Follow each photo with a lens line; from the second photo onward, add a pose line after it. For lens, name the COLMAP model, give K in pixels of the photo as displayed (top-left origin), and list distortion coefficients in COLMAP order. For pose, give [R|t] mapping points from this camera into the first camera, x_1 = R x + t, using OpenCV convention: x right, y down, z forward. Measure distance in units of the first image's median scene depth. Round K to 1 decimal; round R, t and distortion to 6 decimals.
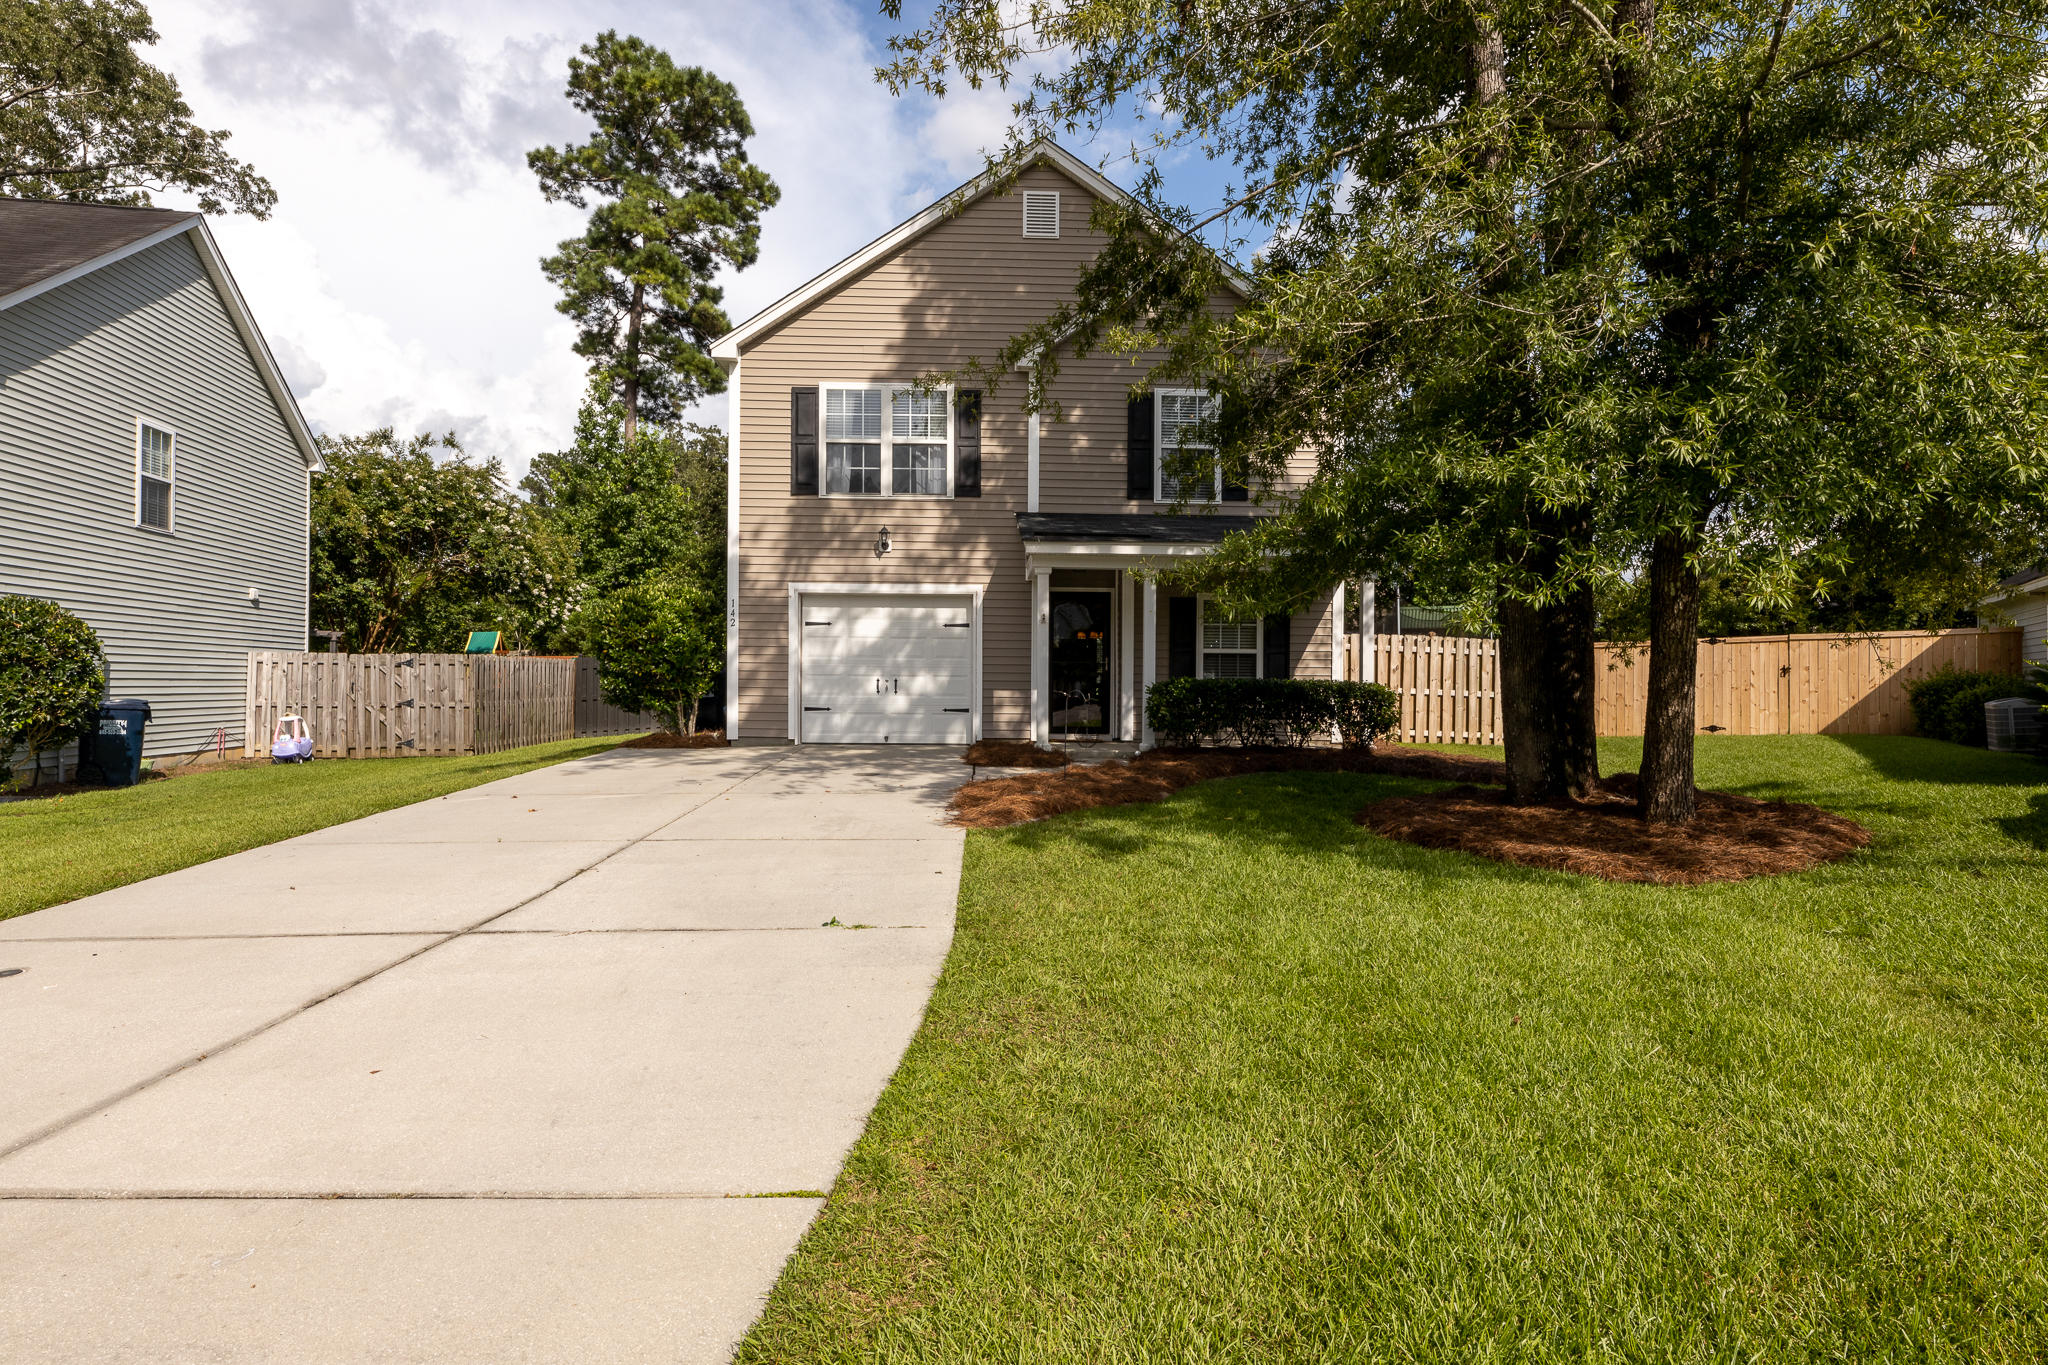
lens RADIAL K [[1129.3, 0, 1022.8], [0, 1129.3, 682.6], [0, 0, 1]] dist [-0.035175, -0.001937]
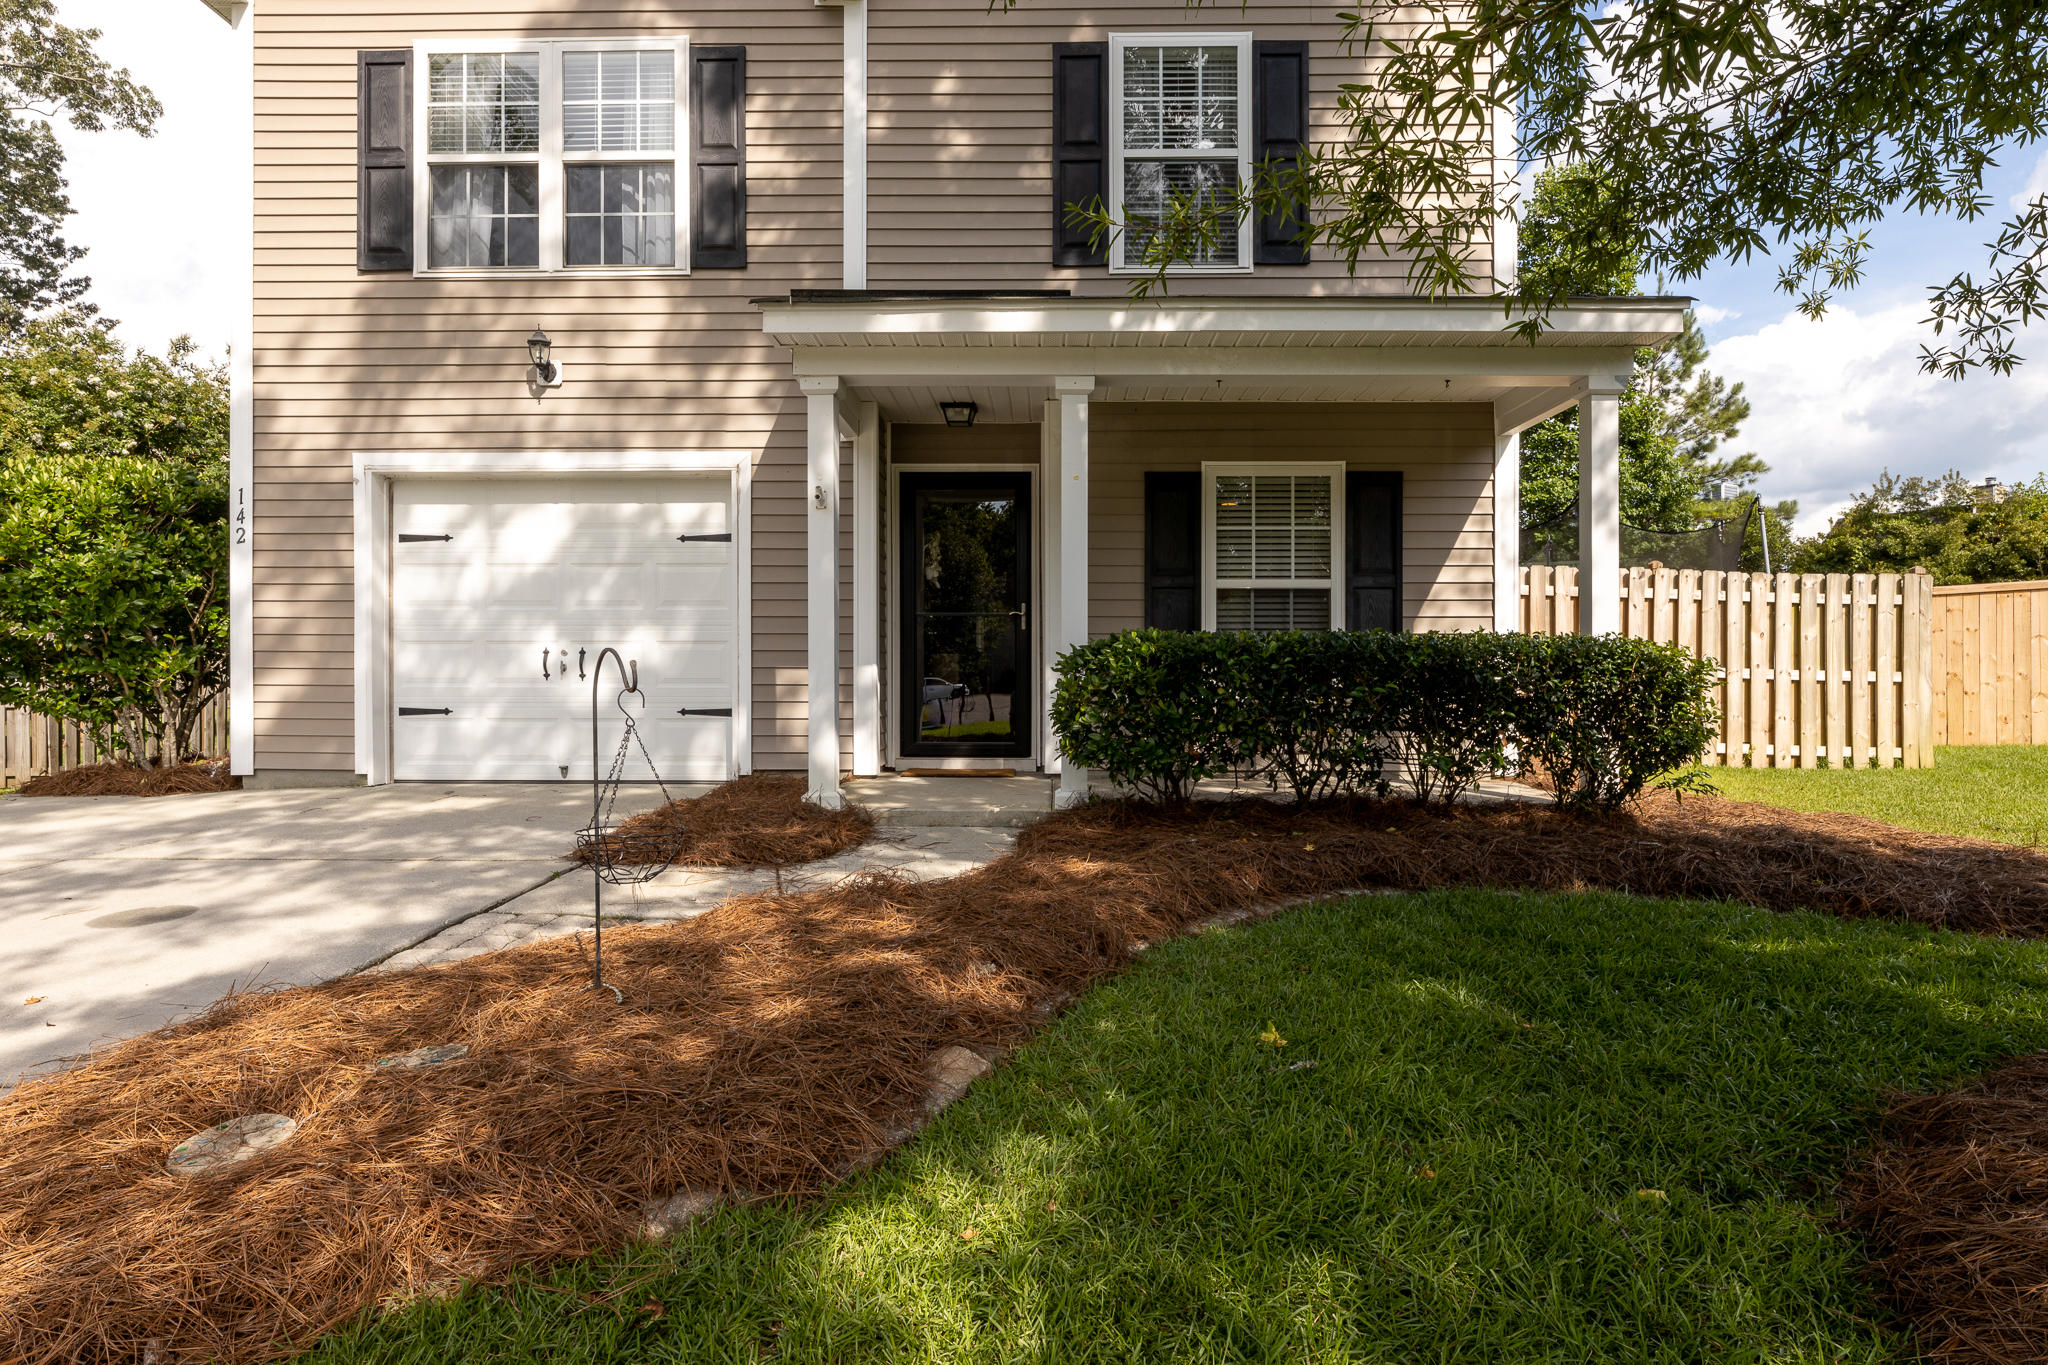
lens RADIAL K [[1129.3, 0, 1026.2], [0, 1129.3, 685.1], [0, 0, 1]] dist [-0.035175, -0.001937]
pose [[0.998432, -0.005521, -0.055700, 0.107850], [0.006007, 0.999945, 0.008559, 0.009981], [0.055650, -0.008880, 0.998411, 0.530155]]
